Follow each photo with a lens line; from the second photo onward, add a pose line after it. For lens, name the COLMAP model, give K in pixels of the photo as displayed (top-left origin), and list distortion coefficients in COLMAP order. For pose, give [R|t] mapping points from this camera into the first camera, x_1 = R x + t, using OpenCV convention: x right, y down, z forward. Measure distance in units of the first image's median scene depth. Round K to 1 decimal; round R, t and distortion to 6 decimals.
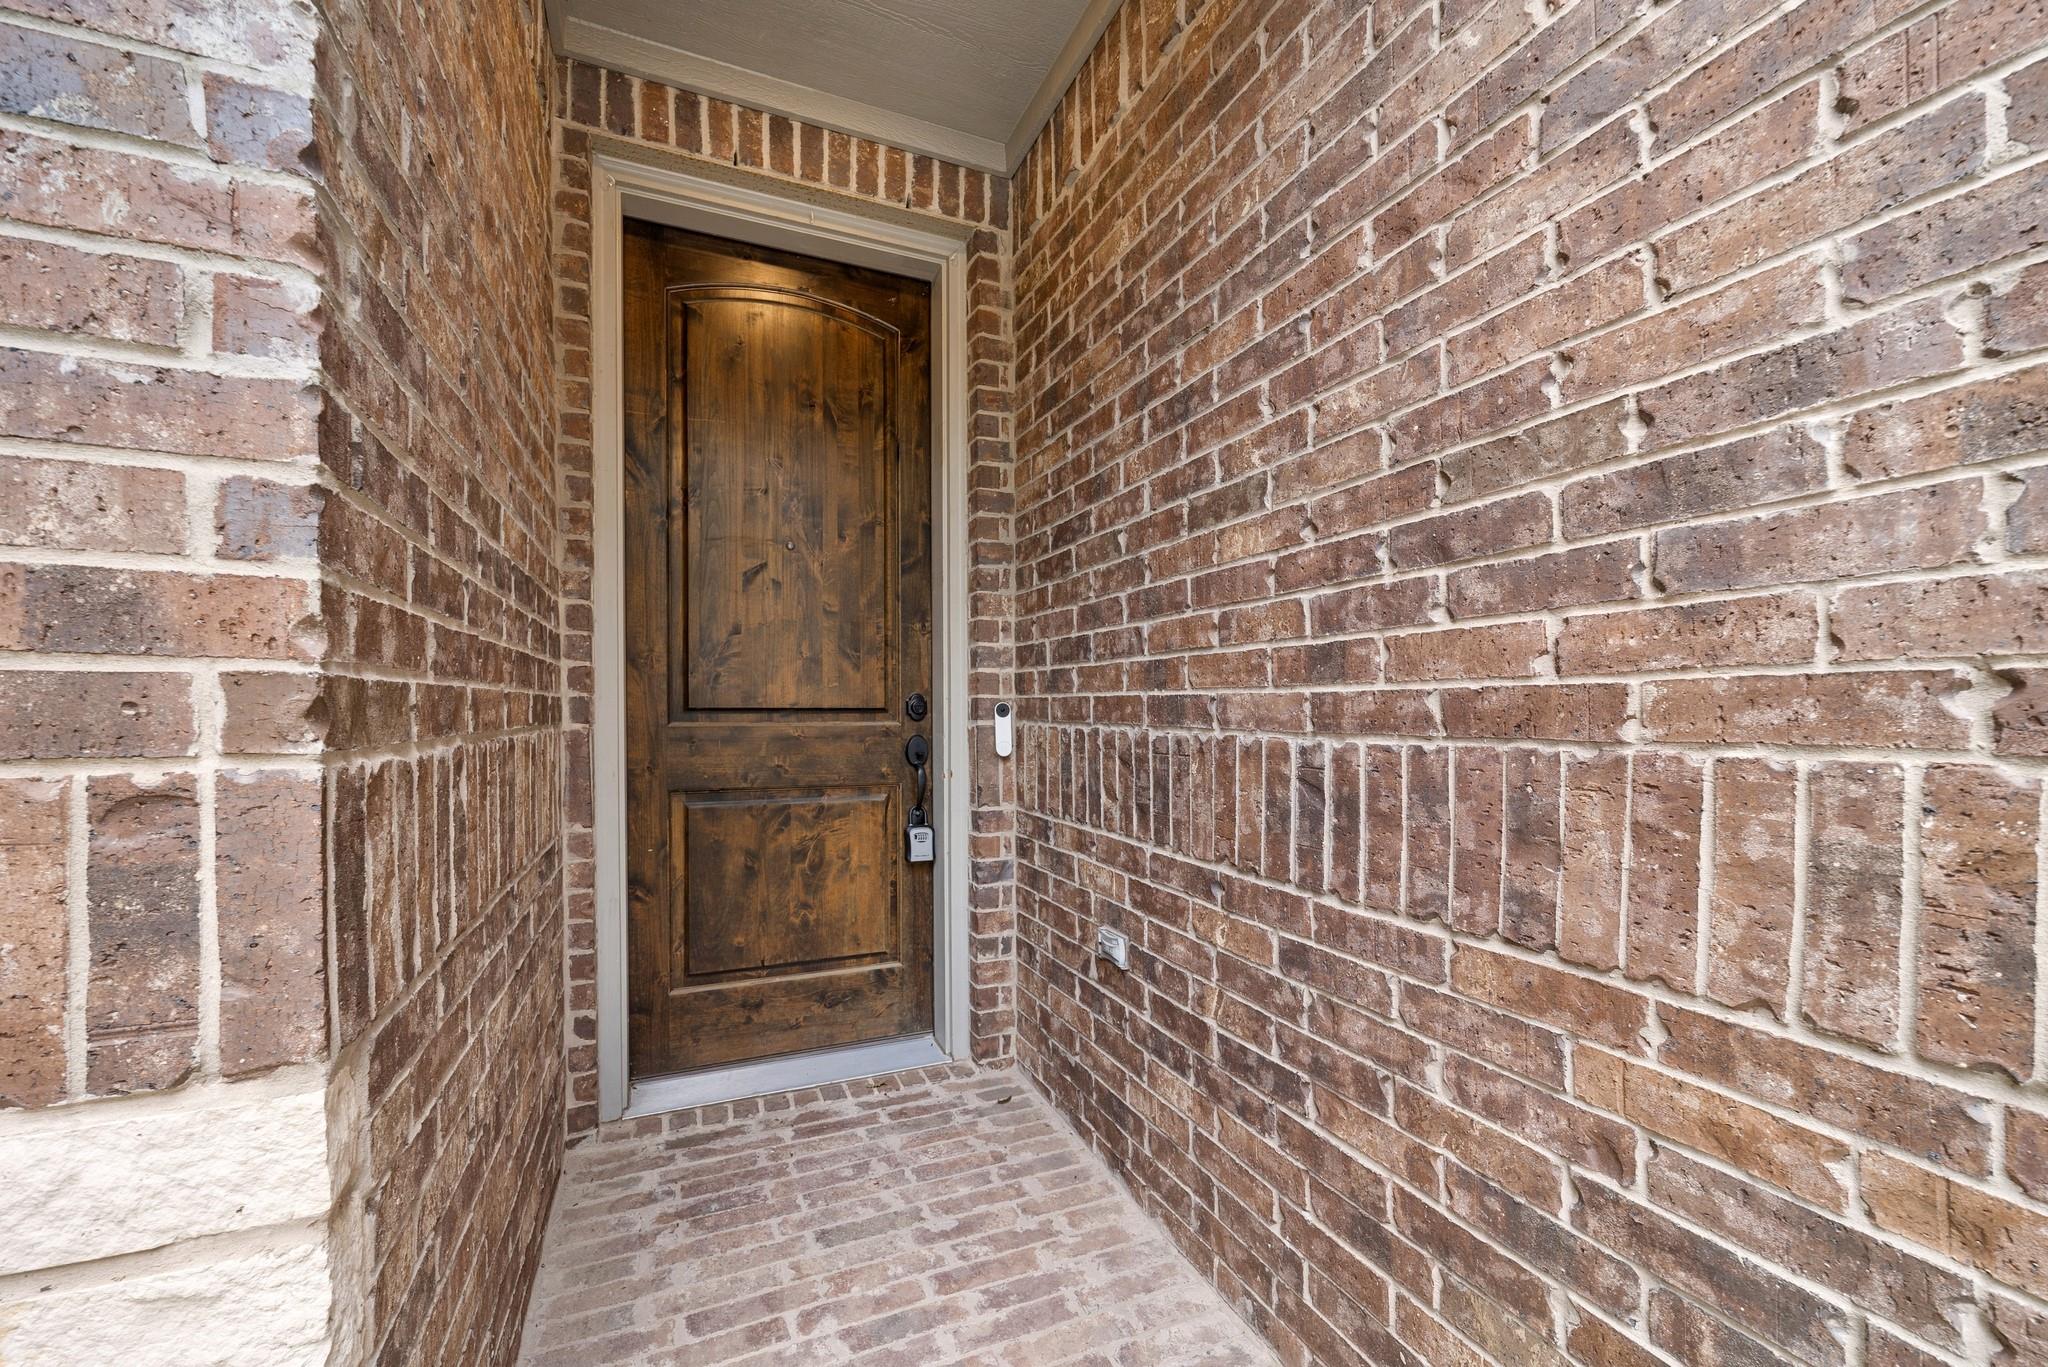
lens RADIAL K [[811.2, 0, 1022.6], [0, 811.2, 700.6], [0, 0, 1]] dist [0.002146, 0.000059]
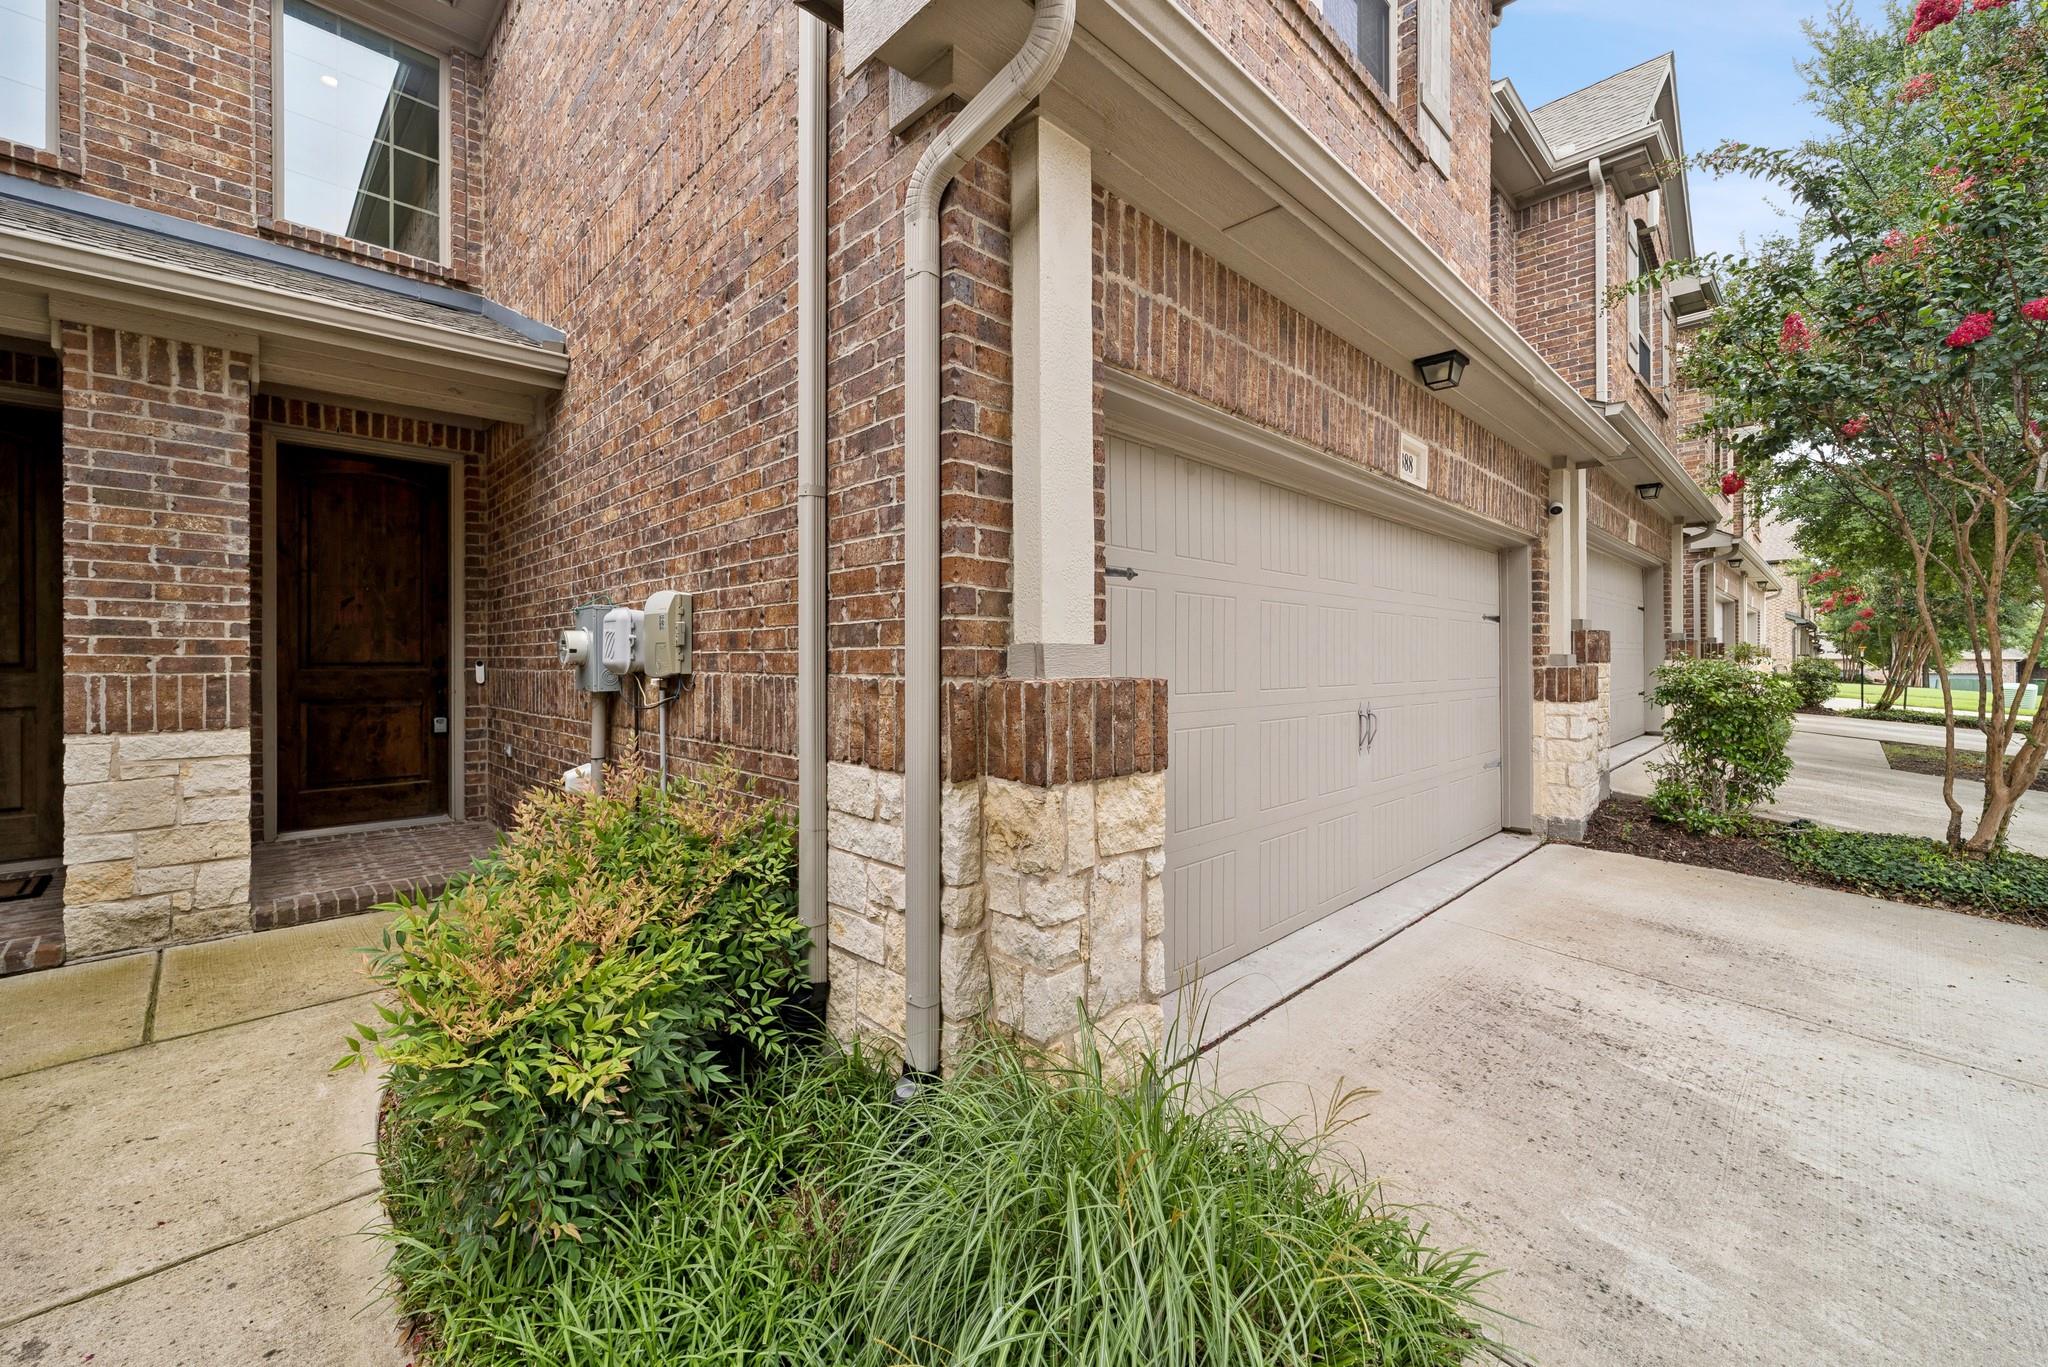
lens RADIAL K [[811.2, 0, 1021.9], [0, 811.2, 644.2], [0, 0, 1]] dist [0.002146, 0.000059]
pose [[0.931849, -0.000462, 0.362846, 0.589340], [0.004956, 0.999922, -0.011457, -0.008834], [-0.362813, 0.012475, 0.931779, -1.758916]]
